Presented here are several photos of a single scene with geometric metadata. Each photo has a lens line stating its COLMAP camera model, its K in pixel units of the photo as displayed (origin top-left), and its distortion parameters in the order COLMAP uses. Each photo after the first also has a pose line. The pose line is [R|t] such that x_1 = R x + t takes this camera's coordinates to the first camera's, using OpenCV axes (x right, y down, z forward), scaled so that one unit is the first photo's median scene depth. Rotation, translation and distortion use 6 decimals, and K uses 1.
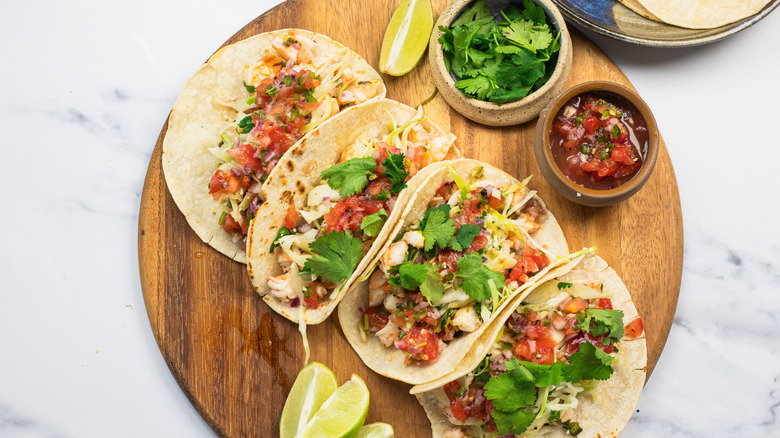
lens RADIAL K [[1435.0, 0, 390.0], [0, 1435.0, 219.0], [0, 0, 1]] dist [-0.169752, -0.111619]
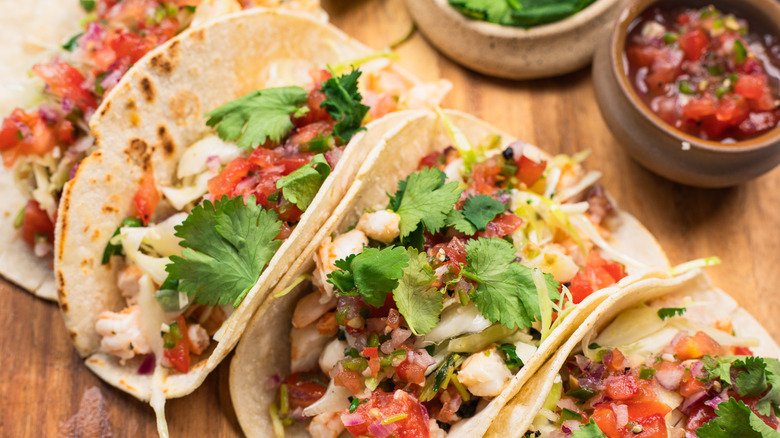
lens RADIAL K [[1435.0, 0, 390.0], [0, 1435.0, 219.0], [0, 0, 1]] dist [-0.169752, -0.111619]
pose [[0.998749, 0.009075, 0.049181, -0.004871], [0.007964, 0.941992, -0.335542, 0.184407], [-0.049373, 0.335513, 0.940741, 0.505381]]
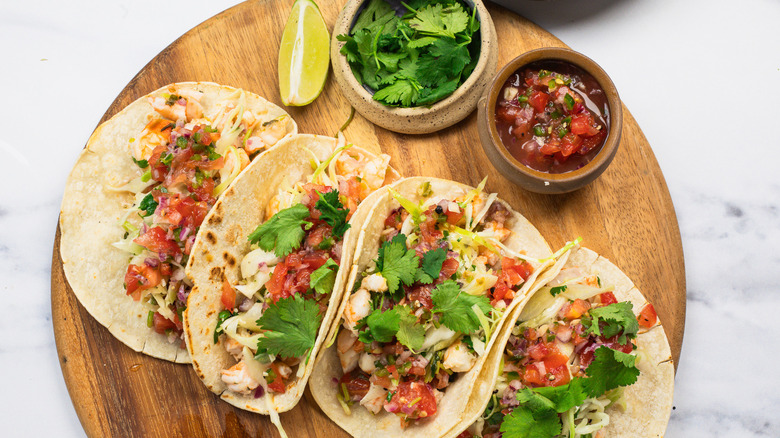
lens RADIAL K [[1415.9, 0, 412.7], [0, 1415.9, 297.8], [0, 0, 1]] dist [-0.152633, -0.110119]
pose [[0.963649, -0.260978, 0.057195, -0.011516], [0.259747, 0.965267, 0.028137, 0.004341], [-0.062552, -0.012258, 0.997966, 0.158119]]
